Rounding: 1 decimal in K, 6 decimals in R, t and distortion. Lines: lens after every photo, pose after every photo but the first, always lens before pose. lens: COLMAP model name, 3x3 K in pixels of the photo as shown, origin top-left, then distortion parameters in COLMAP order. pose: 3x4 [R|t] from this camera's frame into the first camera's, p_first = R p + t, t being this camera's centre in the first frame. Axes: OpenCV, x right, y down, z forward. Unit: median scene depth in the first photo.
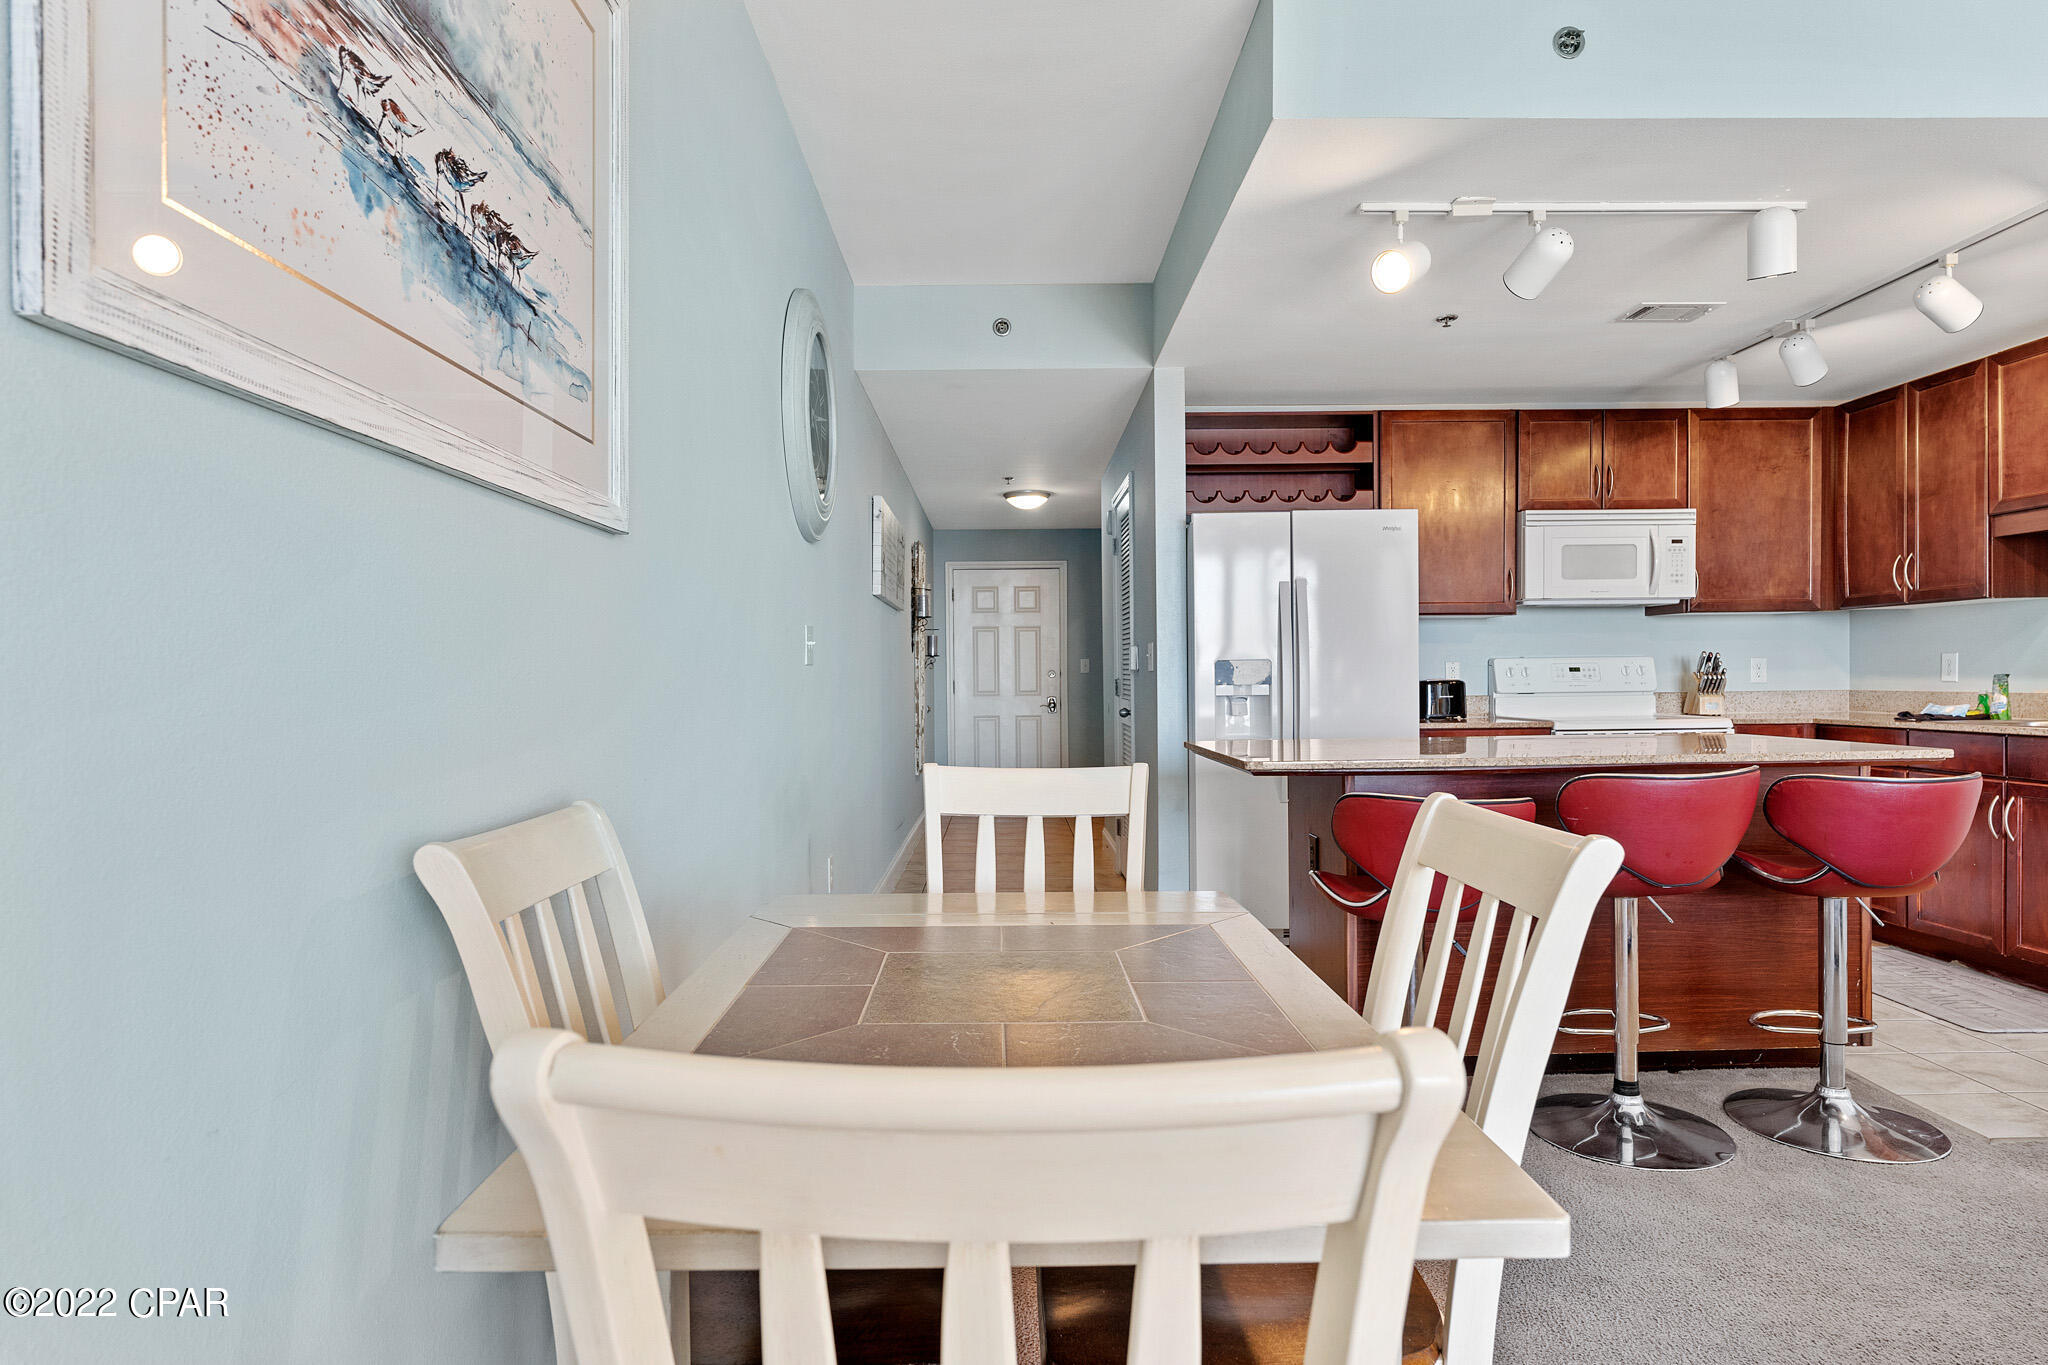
lens RADIAL K [[1134.5, 0, 1024.0], [0, 1134.5, 682.5], [0, 0, 1]] dist [0.001686, 0.000755]
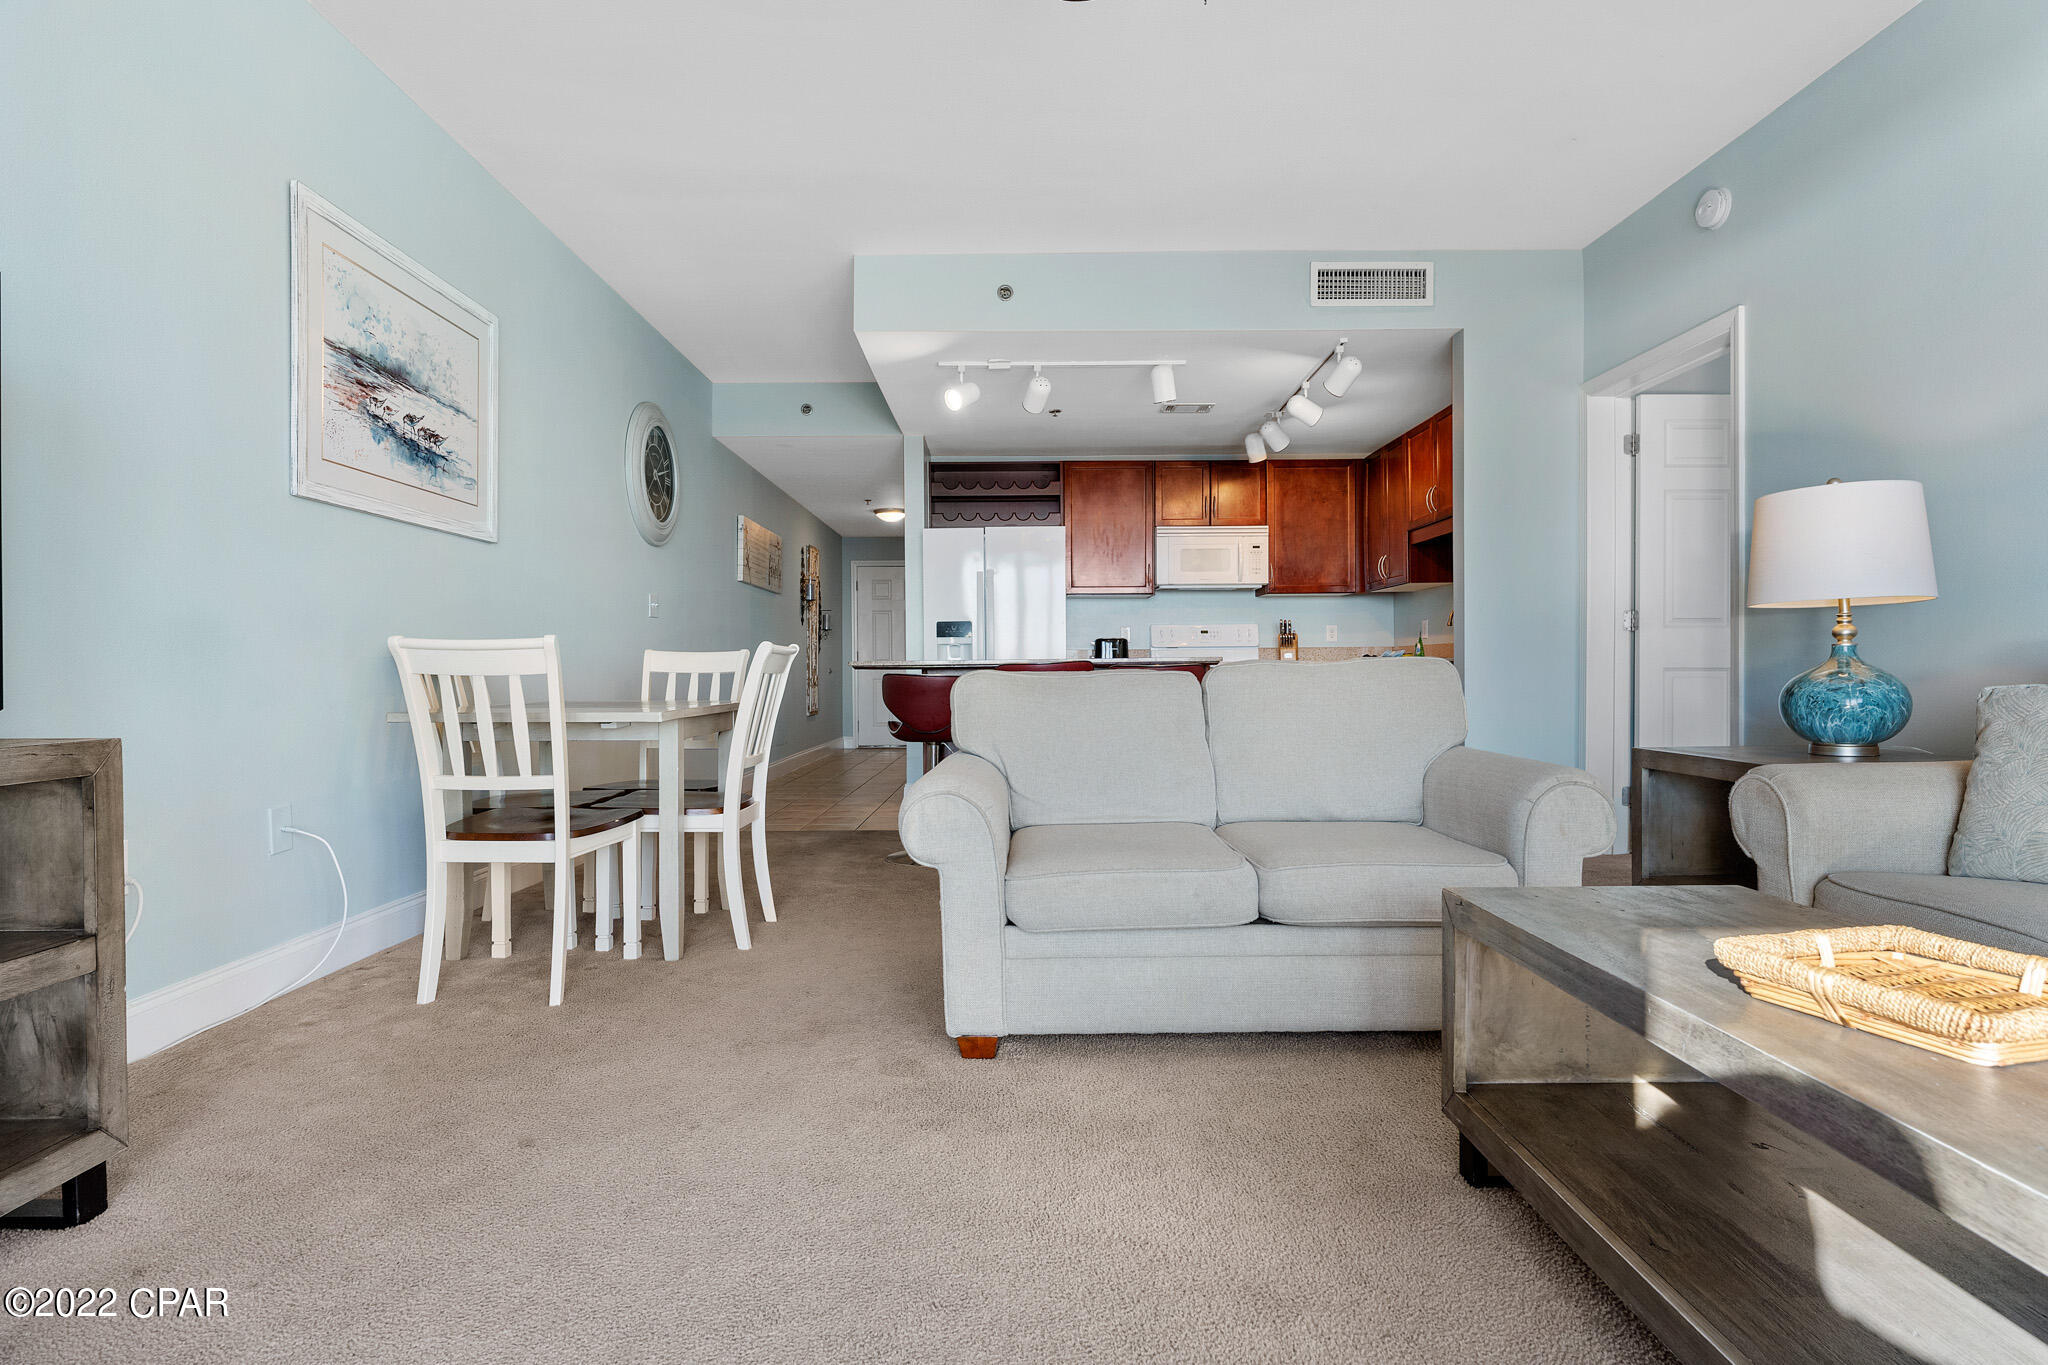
lens RADIAL K [[1064.3, 0, 1028.9], [0, 1064.3, 673.5], [0, 0, 1]] dist [0.002741, -0.000183]
pose [[0.999946, 0.003703, -0.009733, 0.307596], [-0.003733, 0.999988, -0.003082, 0.056065], [0.009721, 0.003118, 0.999948, -0.474192]]
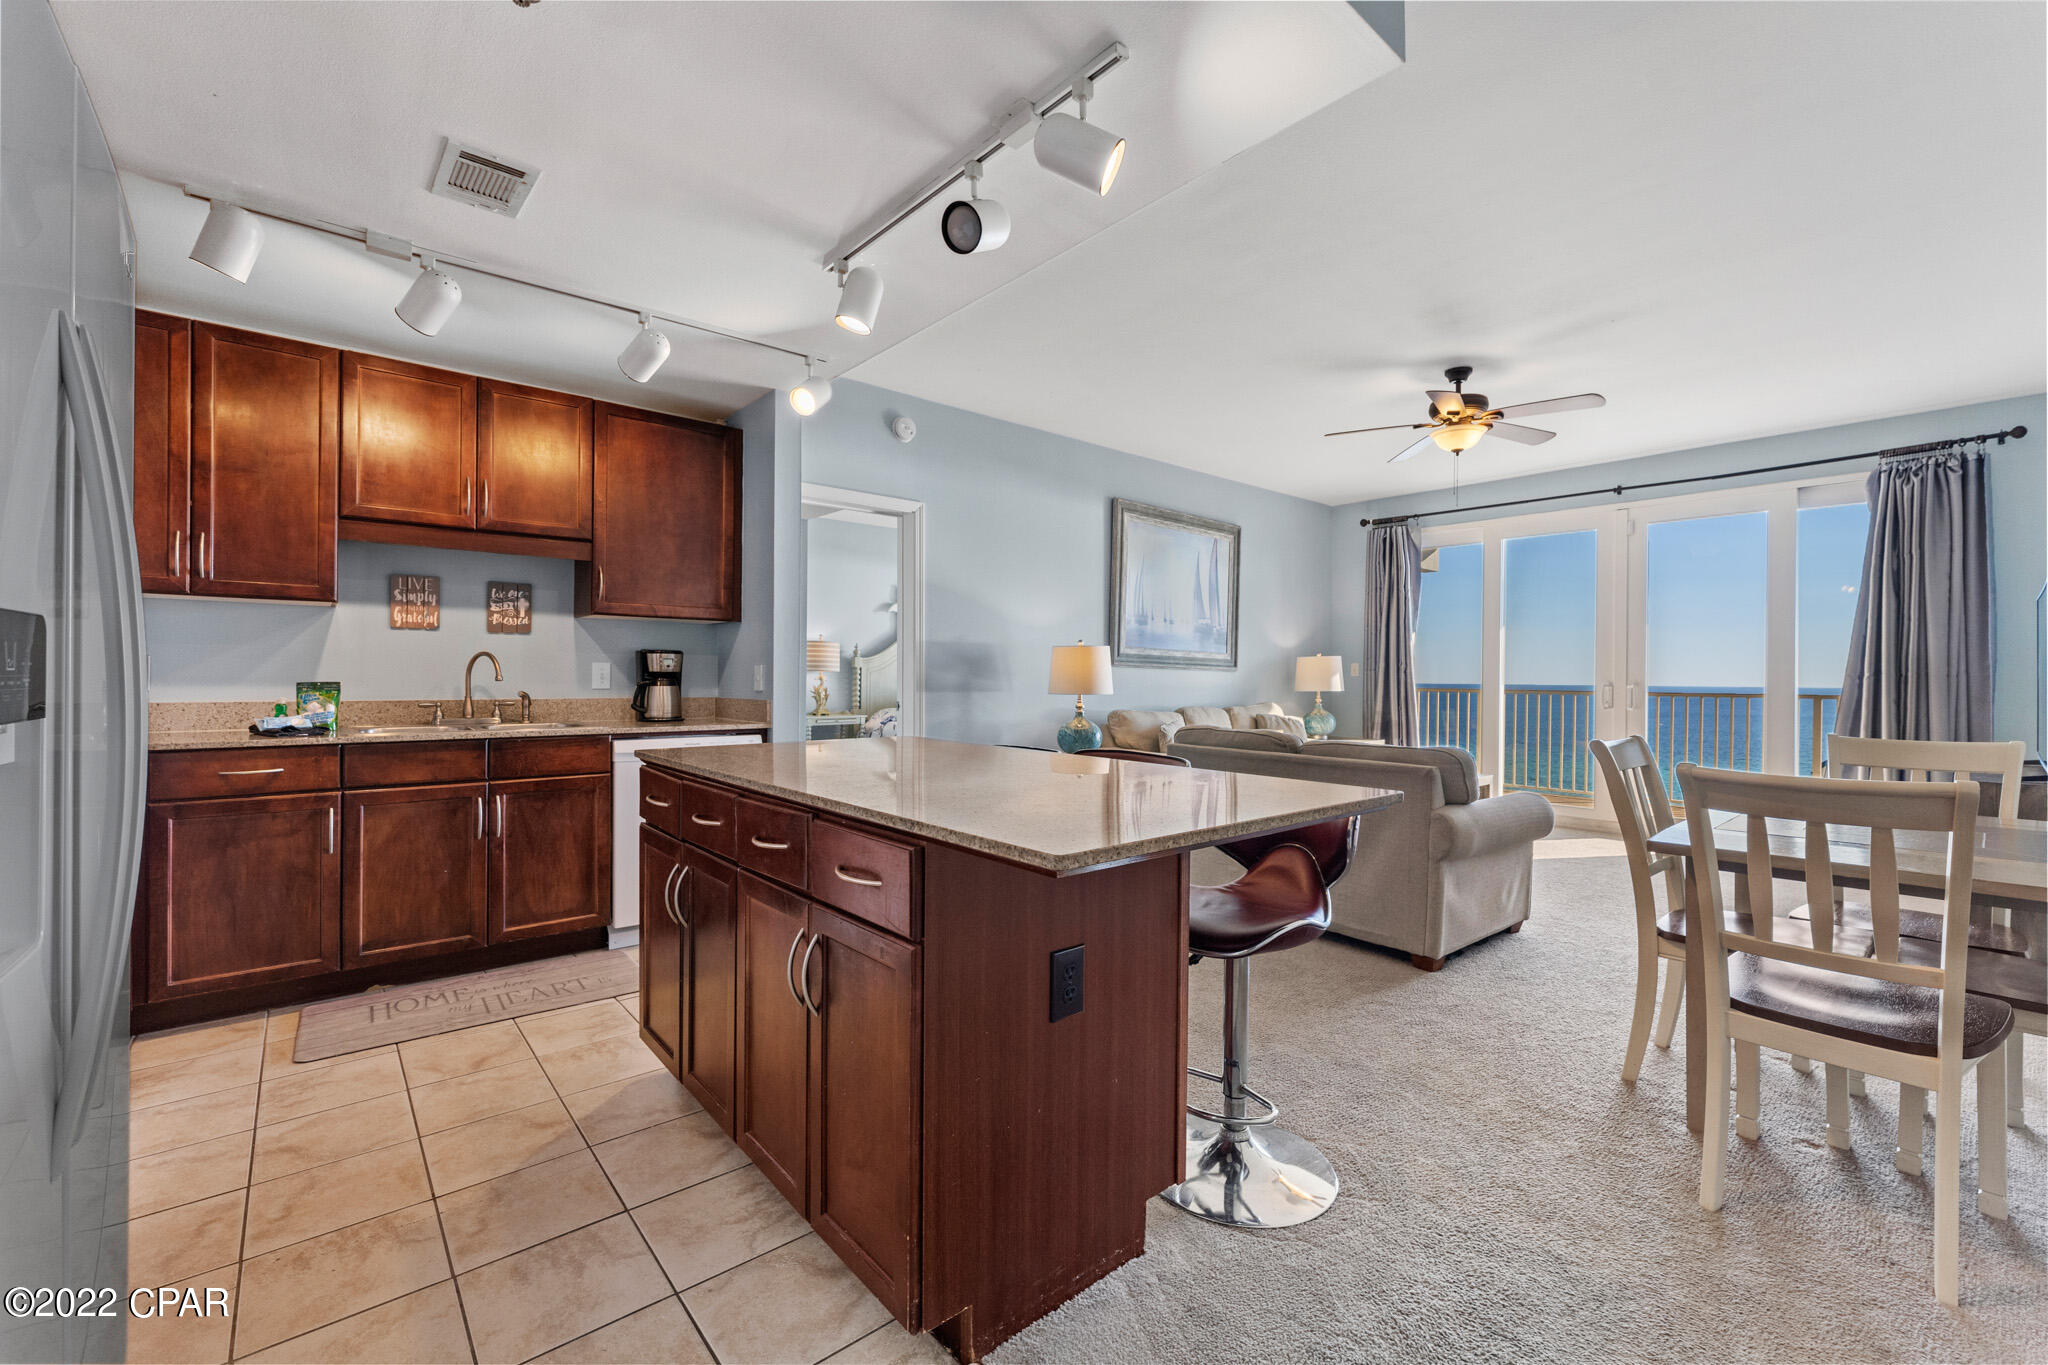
lens RADIAL K [[846.1, 0, 1024.7], [0, 846.1, 680.8], [0, 0, 1]] dist [-0.001418, -0.000203]
pose [[-0.637364, 0.001376, 0.770561, -0.057531], [0.002878, 0.999996, 0.000595, -0.007158], [-0.770557, 0.002596, -0.637366, 0.942388]]
